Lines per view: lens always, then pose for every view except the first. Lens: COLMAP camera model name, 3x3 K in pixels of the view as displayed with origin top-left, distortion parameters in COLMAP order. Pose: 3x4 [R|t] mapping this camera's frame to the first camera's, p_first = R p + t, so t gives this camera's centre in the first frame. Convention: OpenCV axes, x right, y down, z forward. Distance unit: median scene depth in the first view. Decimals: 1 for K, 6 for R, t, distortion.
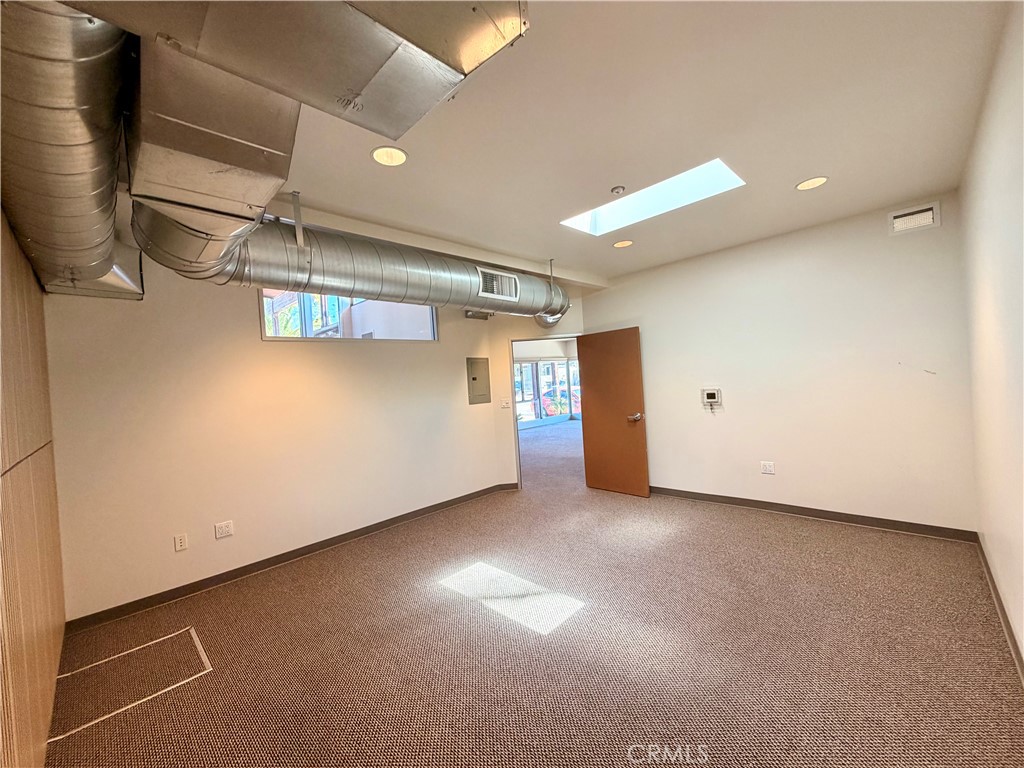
lens RADIAL K [[407.5, 0, 505.7], [0, 407.5, 386.8], [0, 0, 1]] dist [-0.001450, 0.000790]
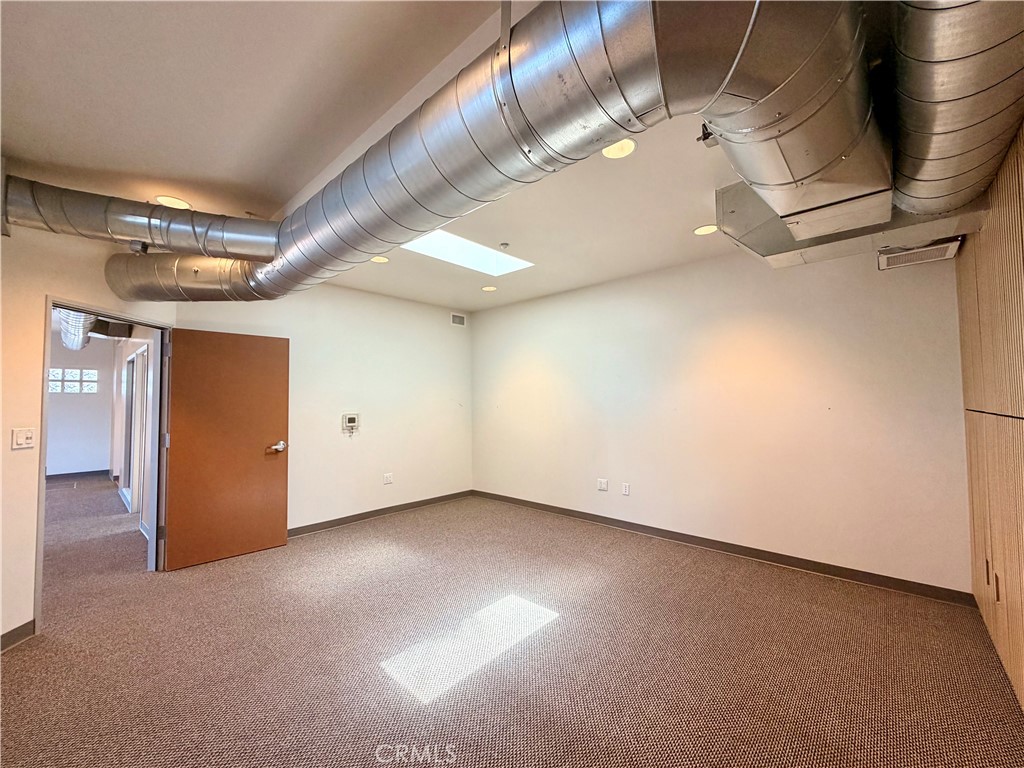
lens RADIAL K [[407.5, 0, 510.5], [0, 407.5, 384.5], [0, 0, 1]] dist [-0.001450, 0.000790]
pose [[-0.038458, 0.109303, 0.993264, -0.526550], [0.024549, 0.993803, -0.108412, 0.050231], [-0.998959, 0.020215, -0.040903, 0.572932]]
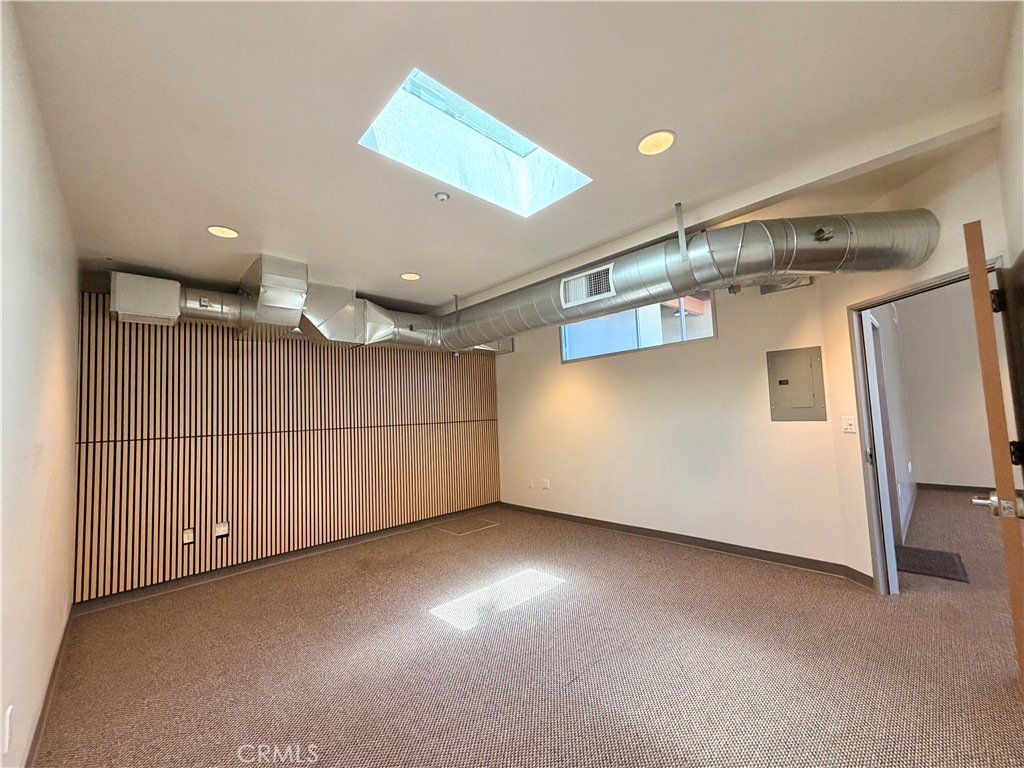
lens RADIAL K [[407.5, 0, 510.5], [0, 407.5, 384.9], [0, 0, 1]] dist [-0.001450, 0.000790]
pose [[-0.033116, -0.000078, -0.999452, 0.653468], [0.037359, 0.999301, -0.001315, -0.033463], [0.998753, -0.037382, -0.033090, 0.645572]]
